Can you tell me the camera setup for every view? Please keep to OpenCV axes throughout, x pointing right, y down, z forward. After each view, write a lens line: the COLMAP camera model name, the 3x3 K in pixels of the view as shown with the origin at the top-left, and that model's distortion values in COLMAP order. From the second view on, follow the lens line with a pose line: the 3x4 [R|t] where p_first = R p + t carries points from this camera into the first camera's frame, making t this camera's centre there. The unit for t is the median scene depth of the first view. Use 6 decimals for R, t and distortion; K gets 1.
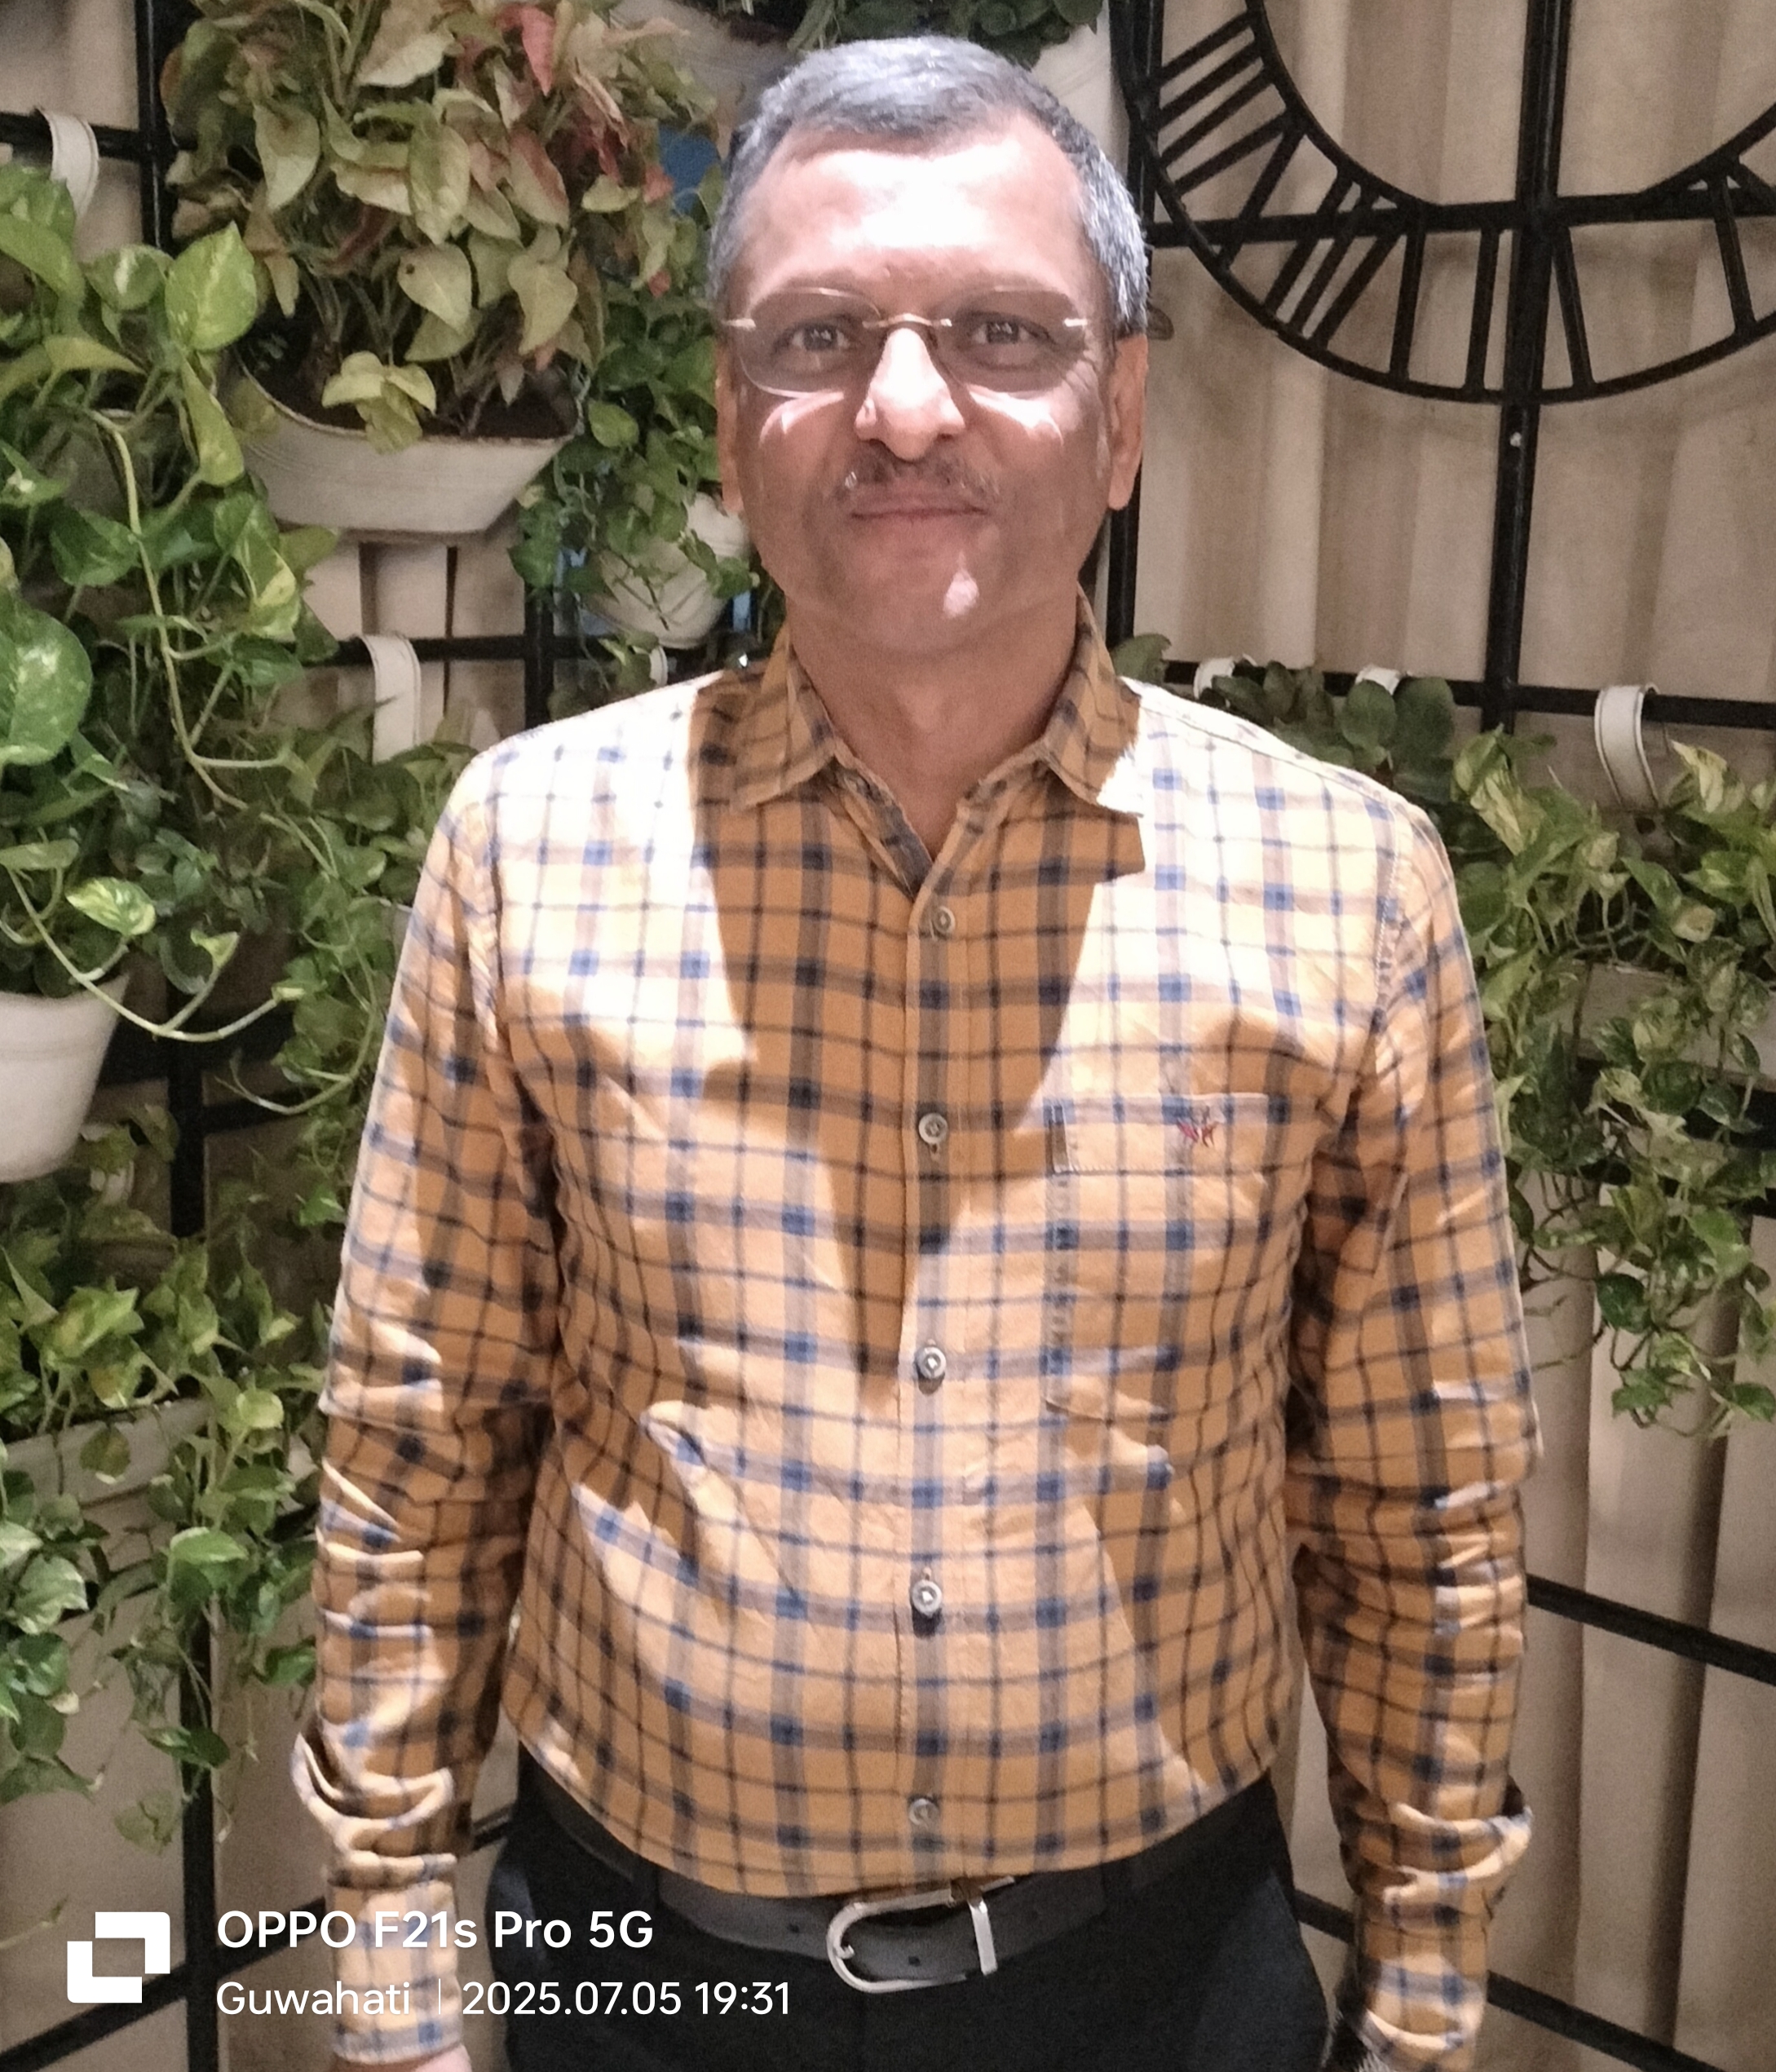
lens RADIAL K [[2454.9, 0, 856.2], [0, 2454.9, 949.8], [0, 0, 1]] dist [0.142626, -0.303462]
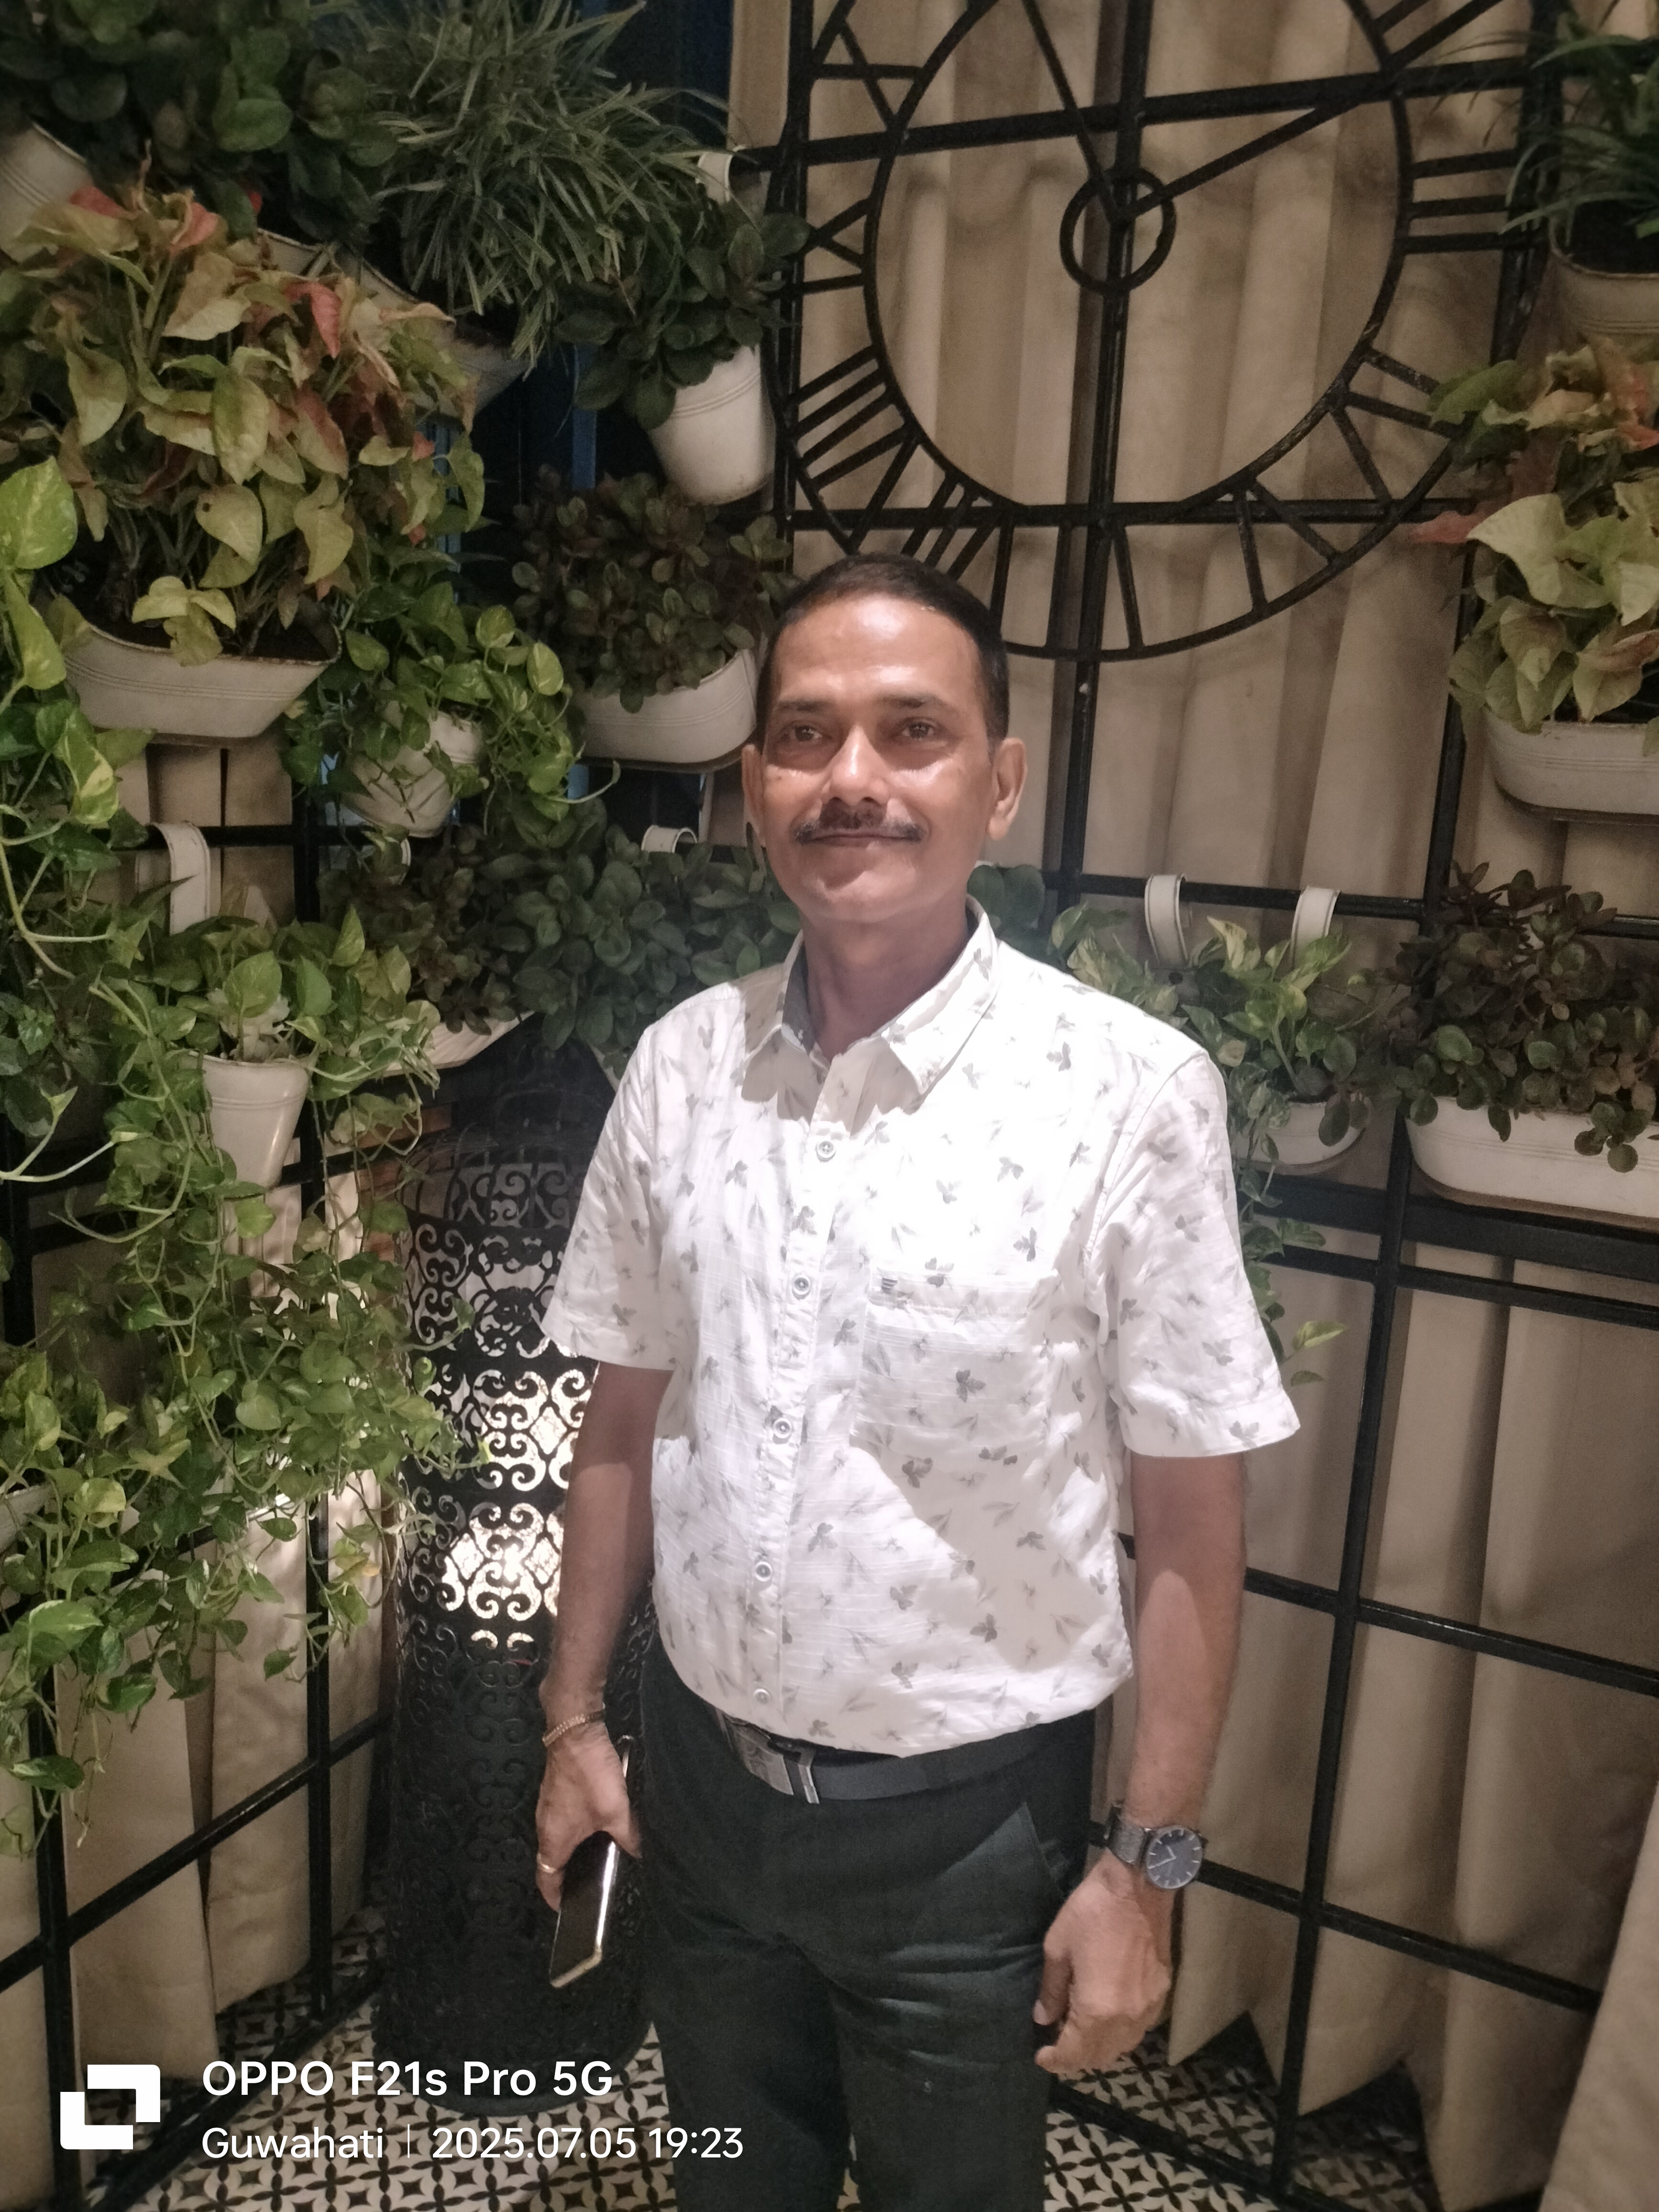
lens RADIAL K [[1669.2, 0, 821.7], [0, 1669.2, 1115.3], [0, 0, 1]] dist [0.042380, -0.056998]
pose [[0.974707, -0.027254, 0.221820, -0.080849], [0.017682, 0.998829, 0.045023, -0.021286], [-0.222787, -0.039962, 0.974048, 0.161813]]
